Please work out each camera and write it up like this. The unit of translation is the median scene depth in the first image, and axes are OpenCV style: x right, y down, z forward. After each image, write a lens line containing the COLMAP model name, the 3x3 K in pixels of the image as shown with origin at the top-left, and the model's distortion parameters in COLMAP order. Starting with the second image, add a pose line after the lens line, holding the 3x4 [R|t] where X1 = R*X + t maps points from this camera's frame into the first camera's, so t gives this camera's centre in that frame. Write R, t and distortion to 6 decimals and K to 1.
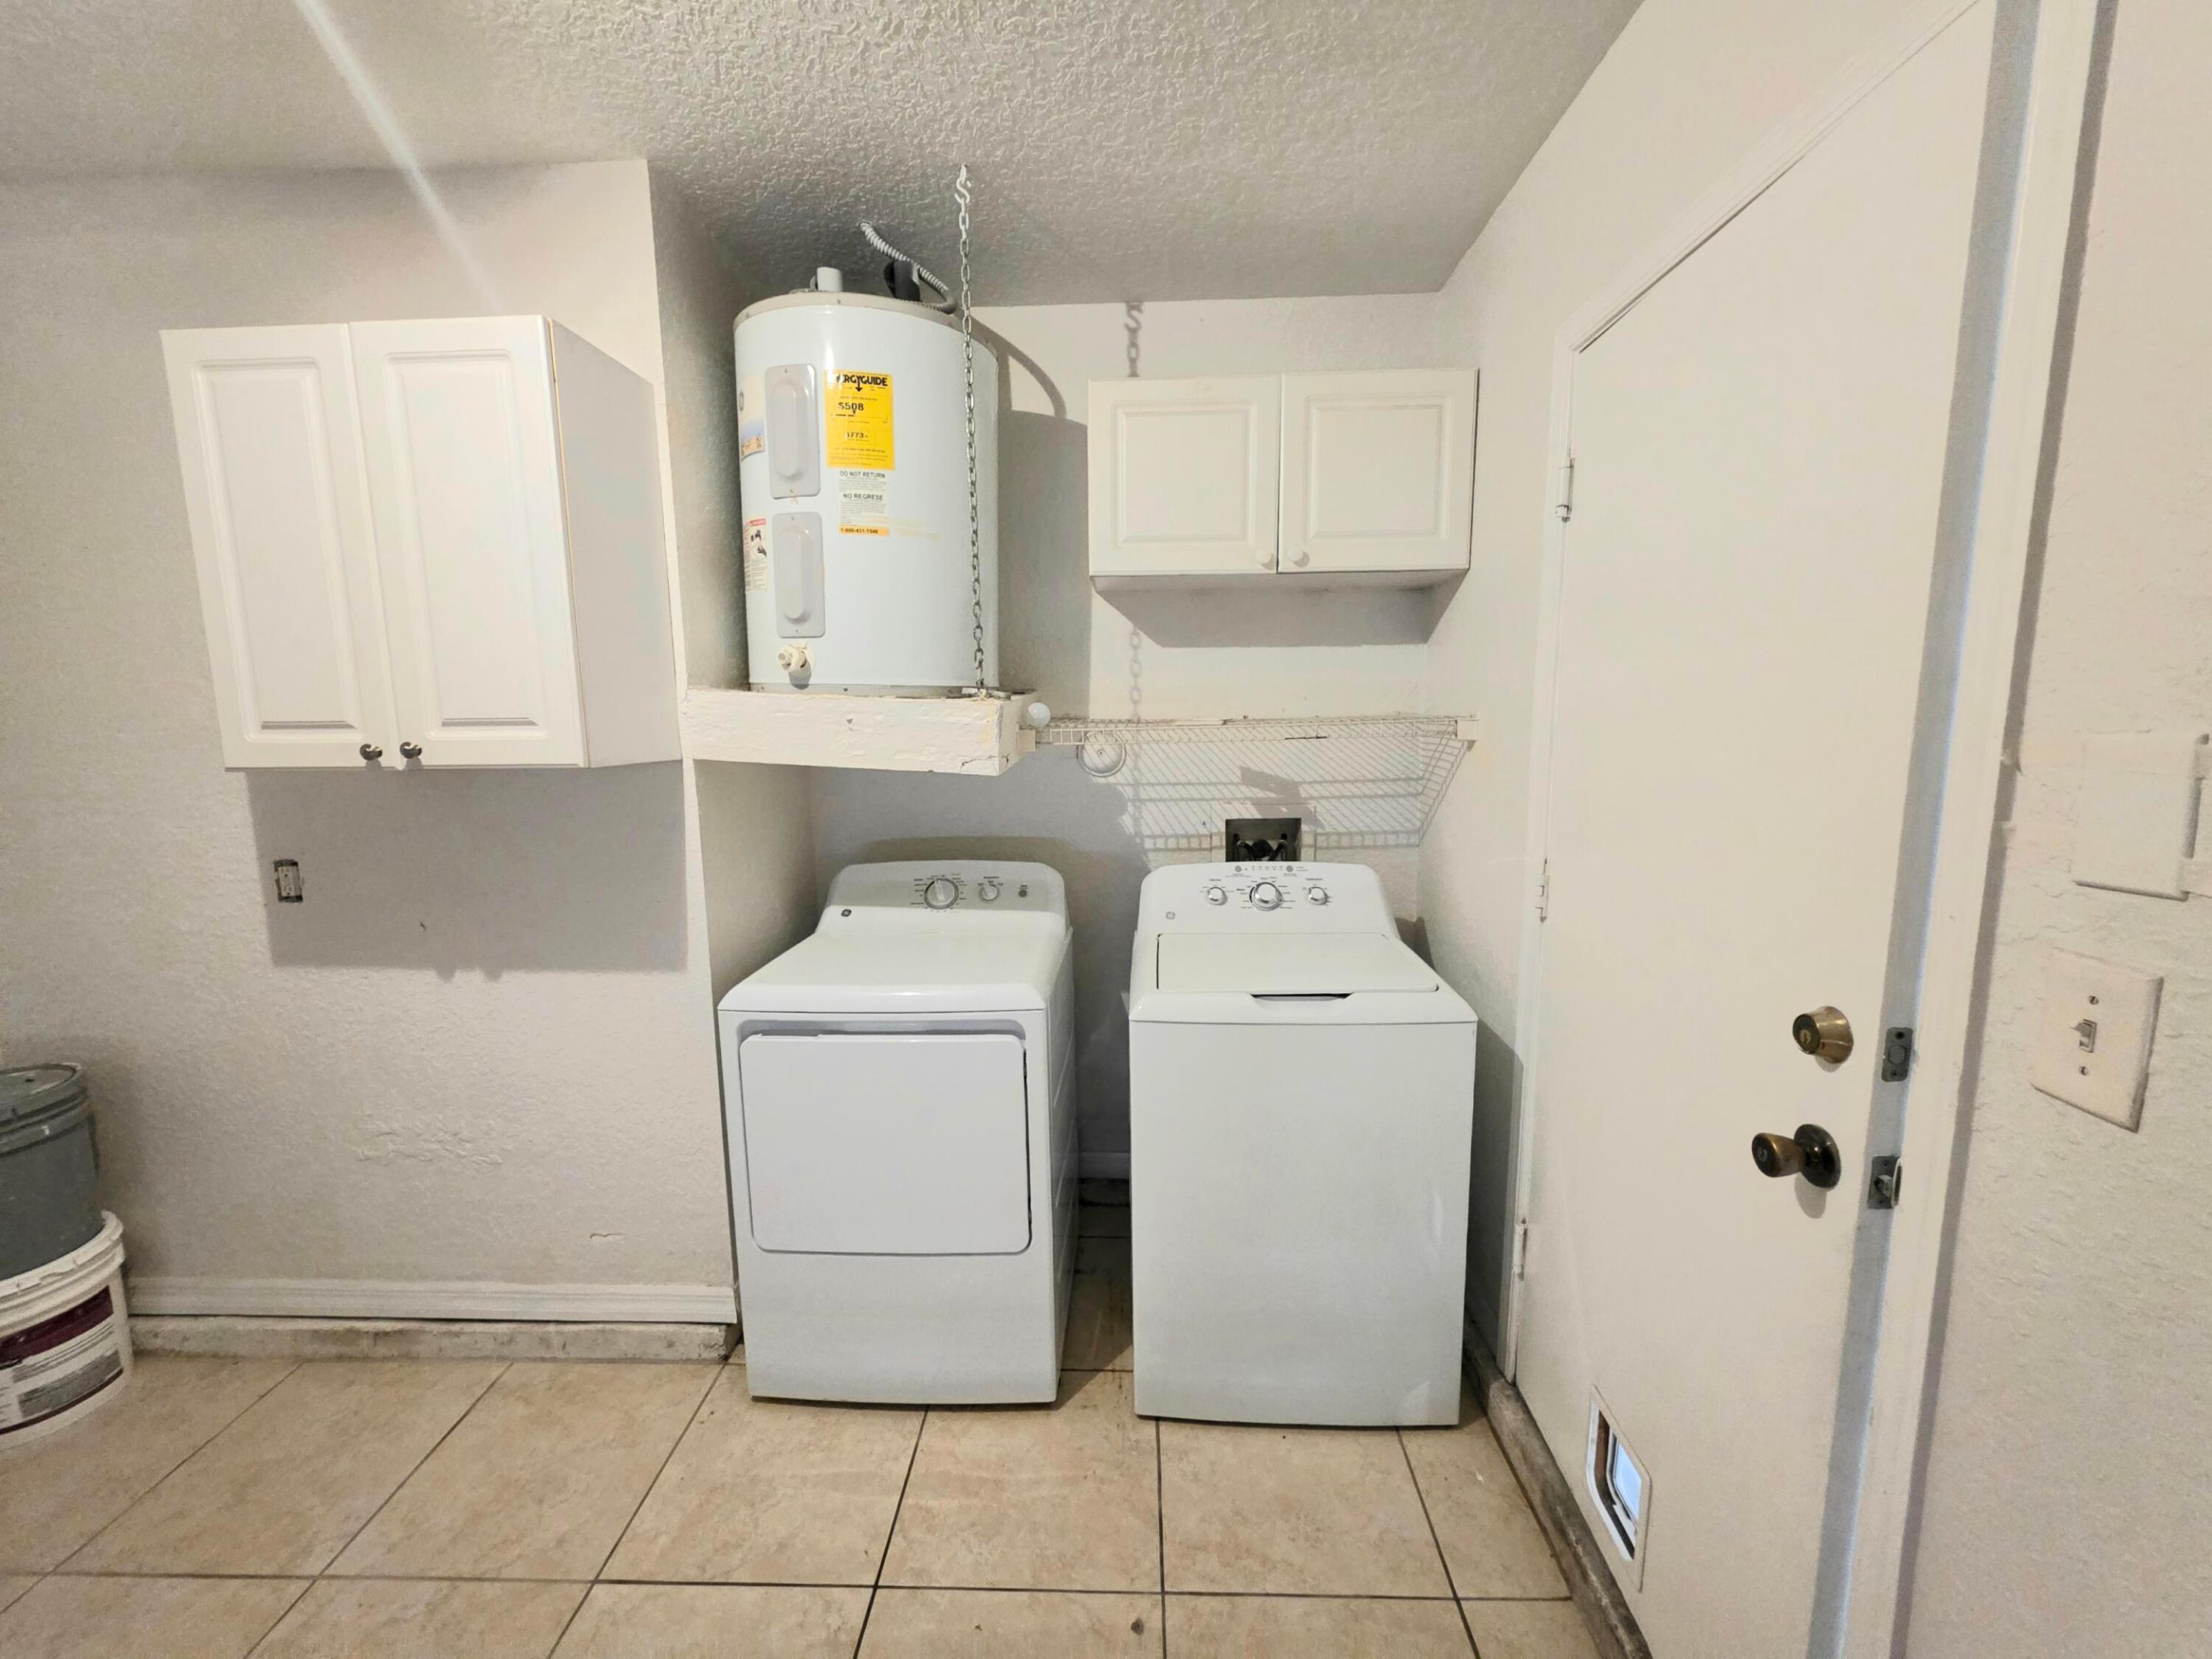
lens RADIAL K [[878.7, 0, 1106.2], [0, 878.7, 831.3], [0, 0, 1]] dist [0.001732, -0.000071]
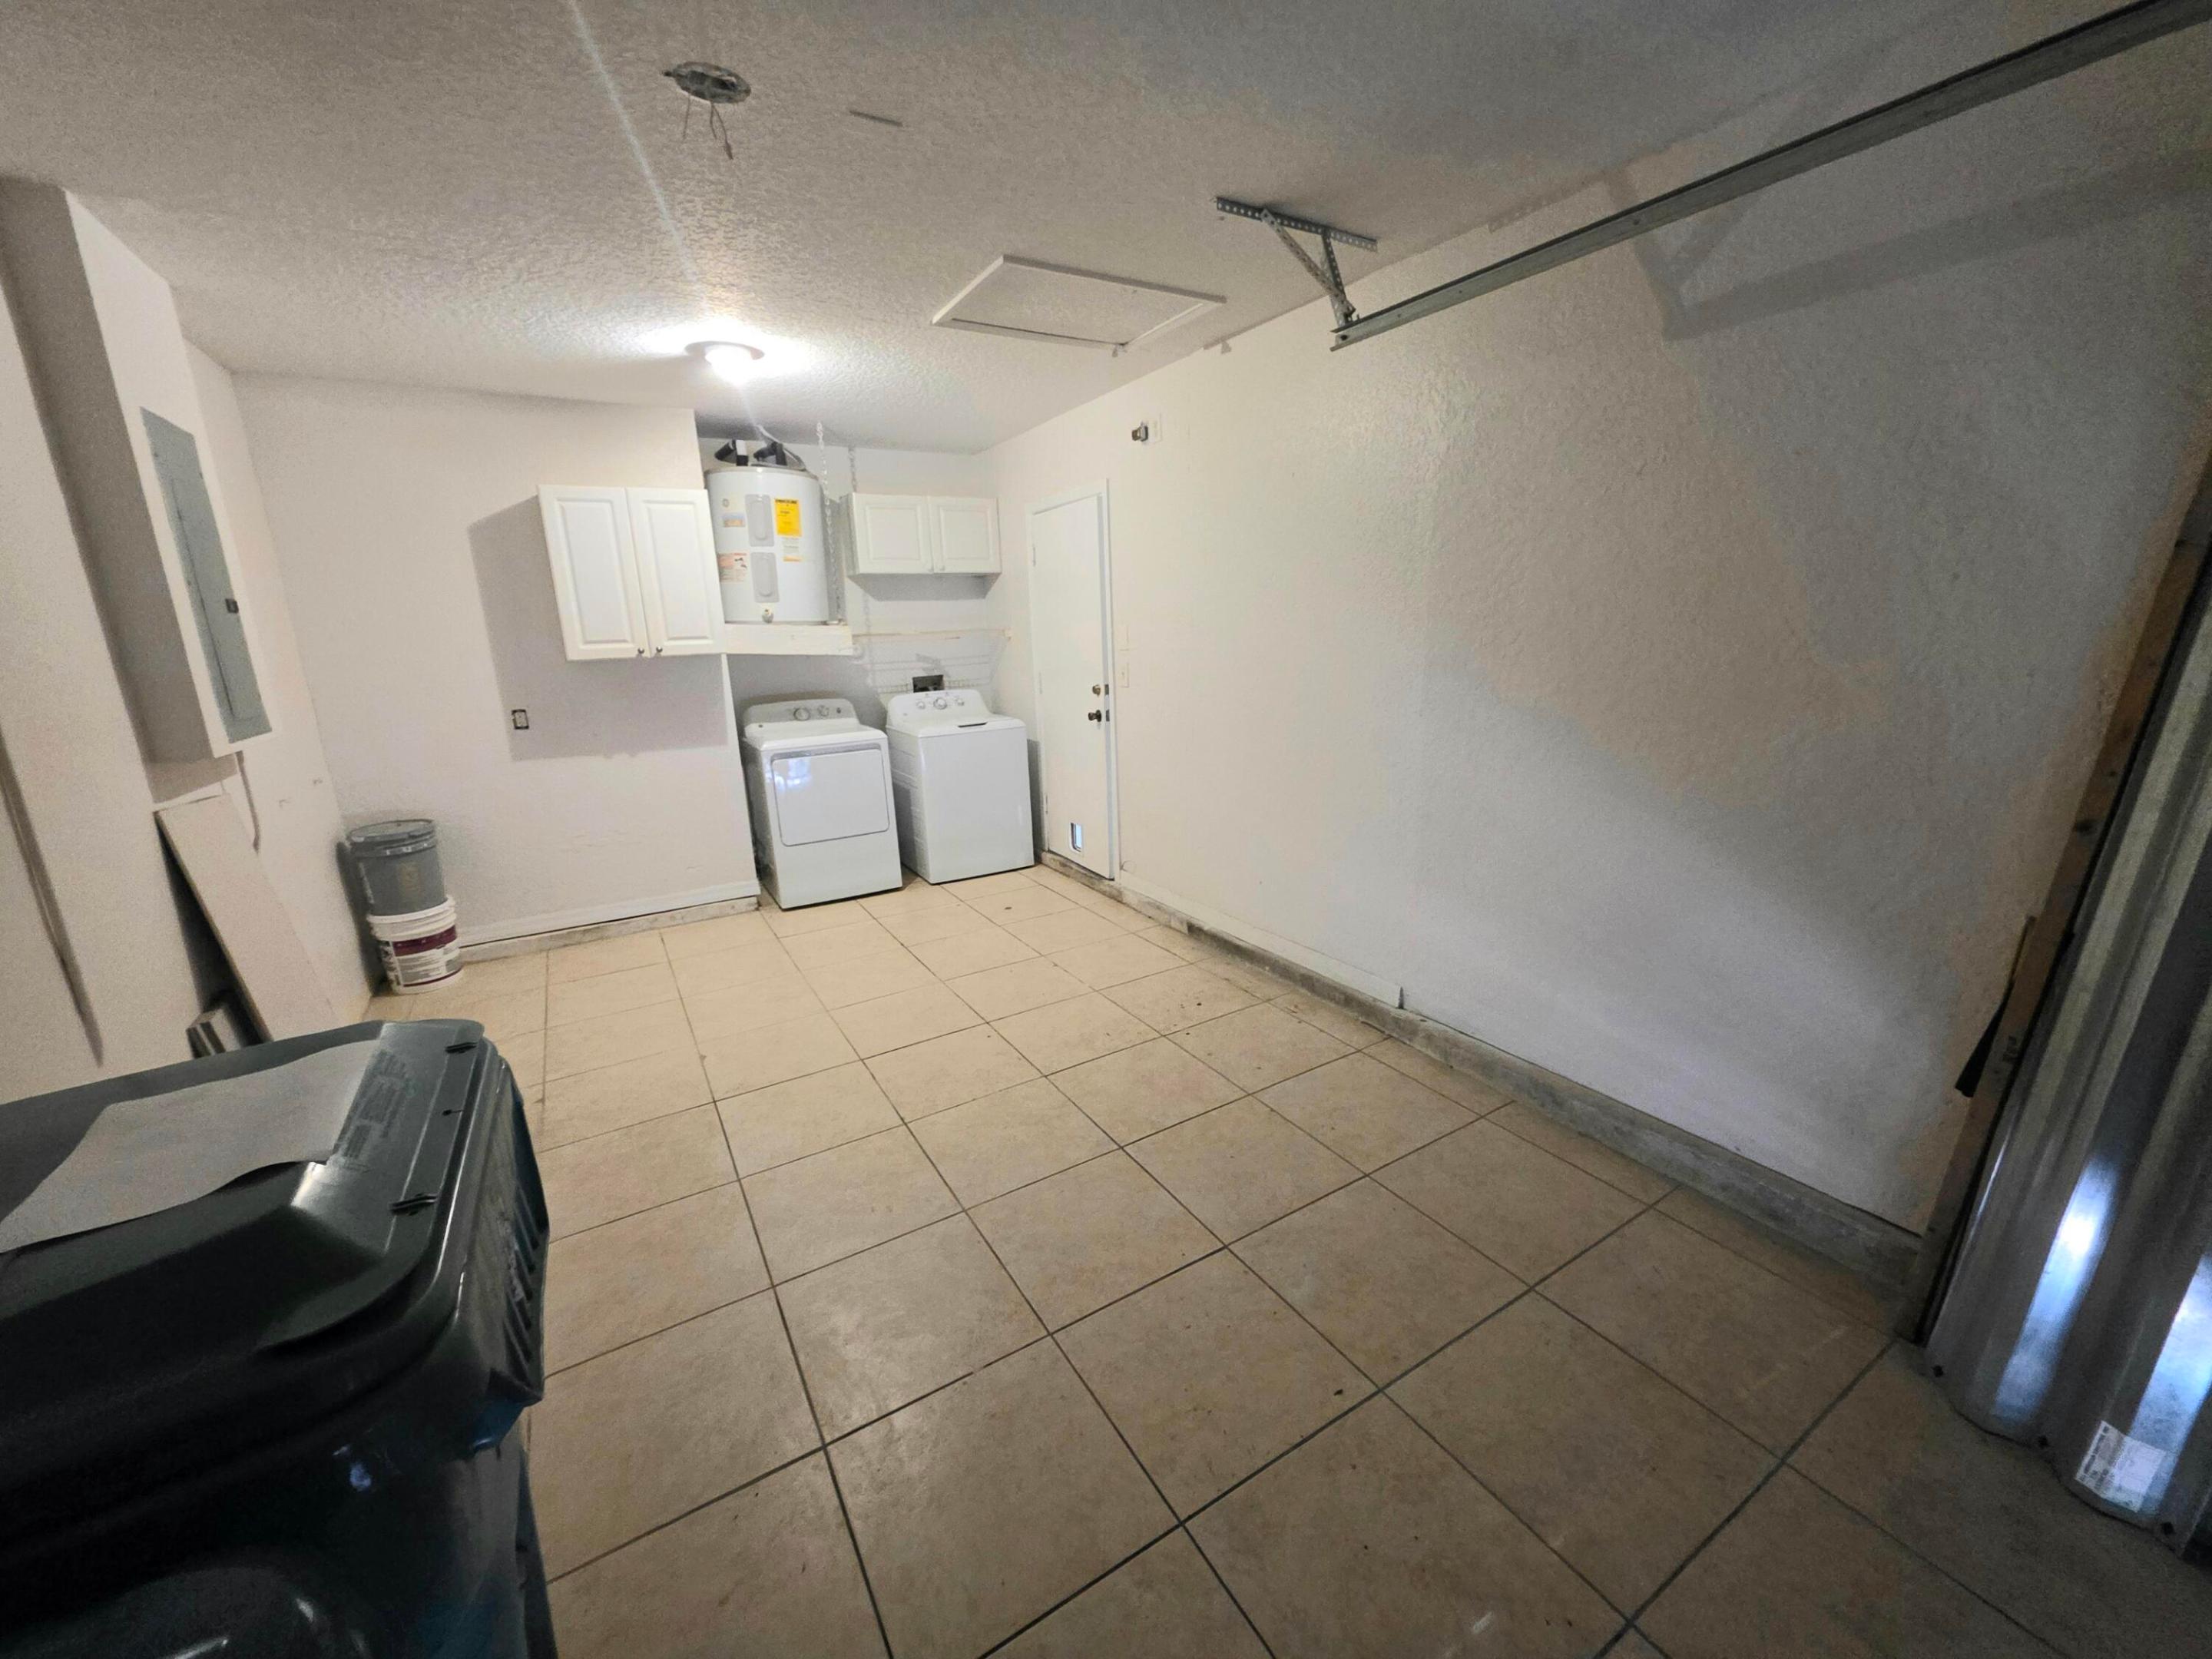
lens RADIAL K [[878.7, 0, 1106.2], [0, 878.7, 831.3], [0, 0, 1]] dist [0.001732, -0.000071]
pose [[0.836654, -0.143467, 0.528609, -0.908472], [0.097718, 0.988701, 0.113676, 0.221055], [-0.538945, -0.043453, 0.841220, -1.564590]]
